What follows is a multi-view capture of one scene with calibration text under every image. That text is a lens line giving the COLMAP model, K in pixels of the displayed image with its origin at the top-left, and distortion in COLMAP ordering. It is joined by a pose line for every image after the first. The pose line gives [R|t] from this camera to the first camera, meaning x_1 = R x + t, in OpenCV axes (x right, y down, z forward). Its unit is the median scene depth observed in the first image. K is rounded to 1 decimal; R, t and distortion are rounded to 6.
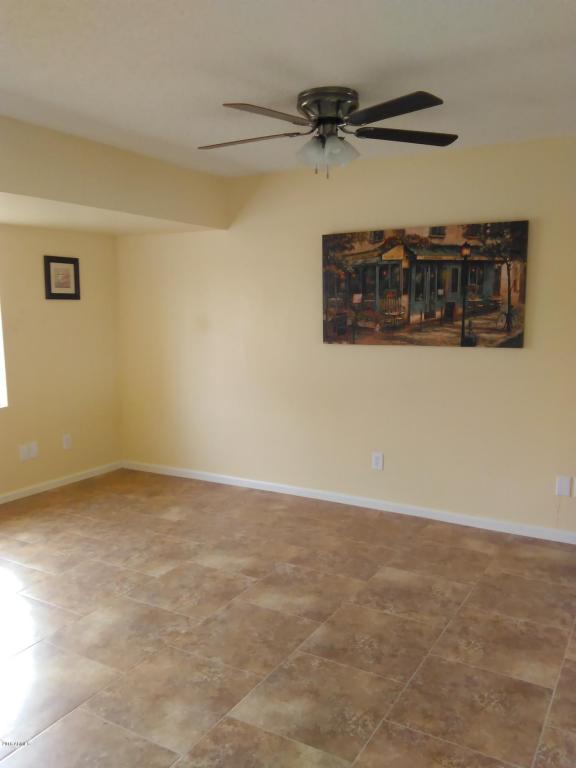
lens RADIAL K [[637.7, 0, 285.8], [0, 637.7, 387.3], [0, 0, 1]] dist [0.050199, -0.103425]
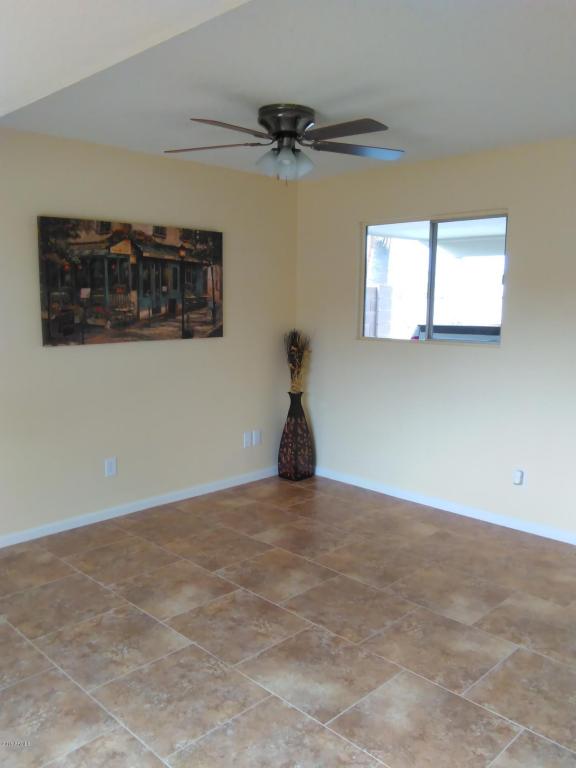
lens RADIAL K [[637.7, 0, 287.8], [0, 637.7, 387.1], [0, 0, 1]] dist [0.050199, -0.103425]
pose [[0.250648, -0.129228, 0.959414, -0.782432], [0.118674, 0.987677, 0.102031, -0.075489], [-0.960777, 0.088284, 0.262895, 0.565237]]
